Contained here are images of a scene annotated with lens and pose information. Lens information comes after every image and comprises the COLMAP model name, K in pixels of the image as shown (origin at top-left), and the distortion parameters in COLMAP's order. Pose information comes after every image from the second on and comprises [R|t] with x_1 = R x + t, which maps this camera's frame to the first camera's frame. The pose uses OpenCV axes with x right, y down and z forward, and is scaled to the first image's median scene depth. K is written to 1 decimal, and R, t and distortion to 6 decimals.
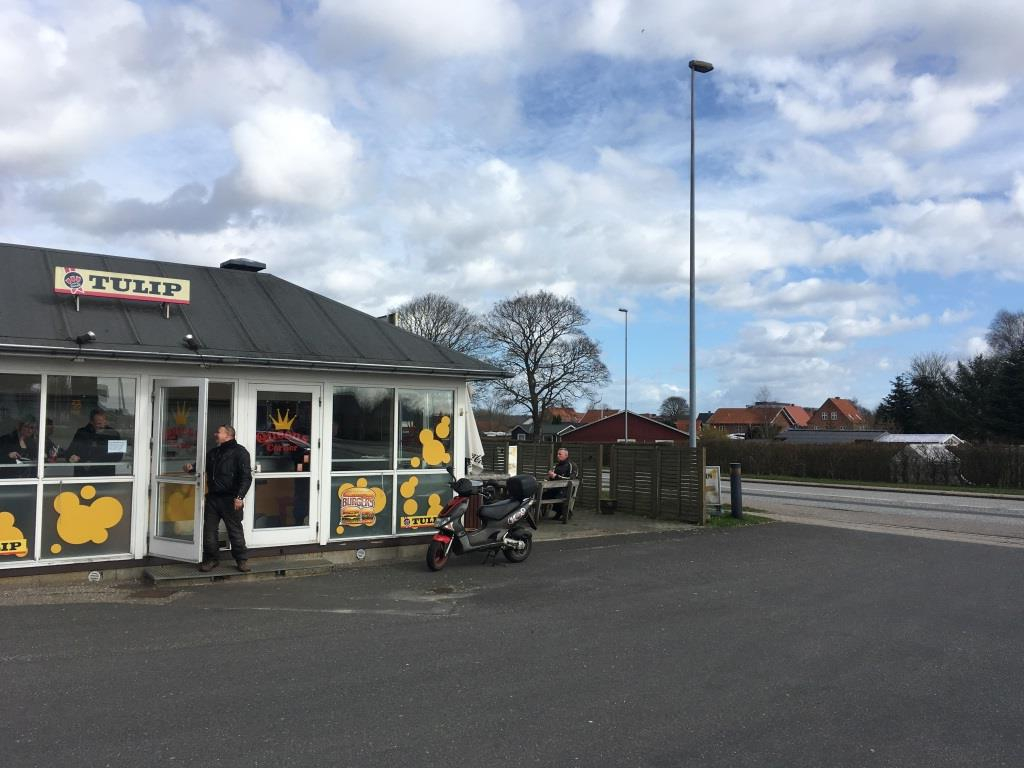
lens RADIAL K [[874.3, 0, 512.0], [0, 874.3, 384.0], [0, 0, 1]] dist [0.002232, -0.001829]
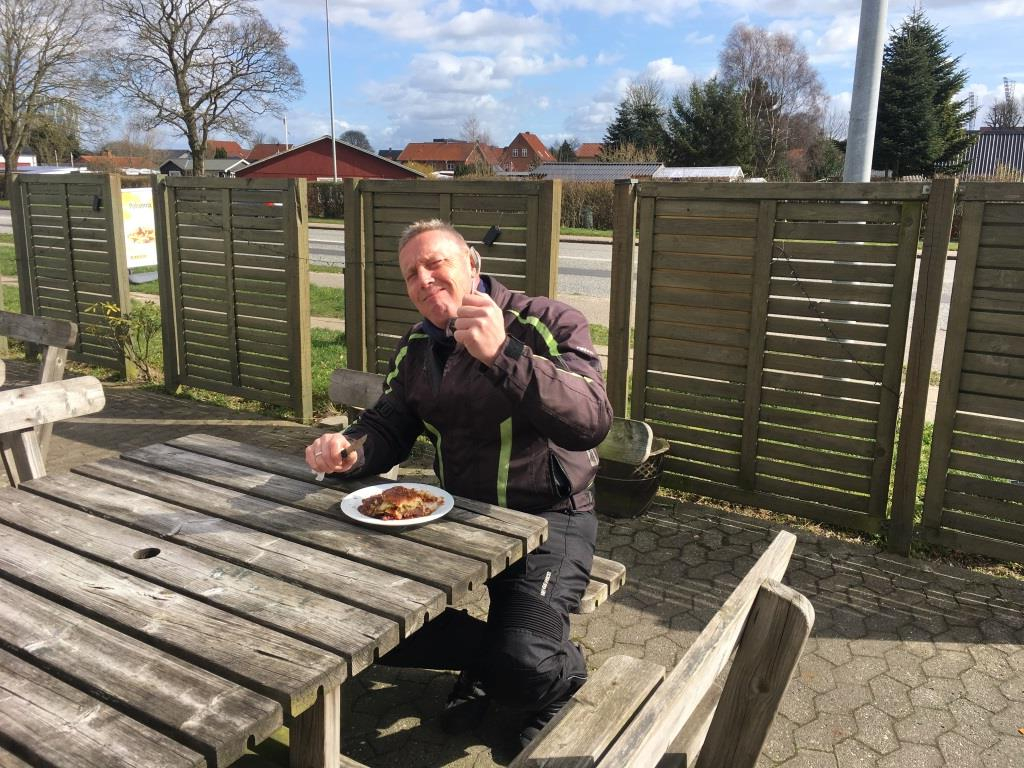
lens RADIAL K [[874.3, 0, 512.0], [0, 874.3, 384.0], [0, 0, 1]] dist [0.002232, -0.001829]
pose [[0.935673, -0.088721, 0.341533, 0.009943], [-0.013971, 0.957803, 0.287085, 0.018147], [-0.352592, -0.273390, 0.894951, 0.262324]]
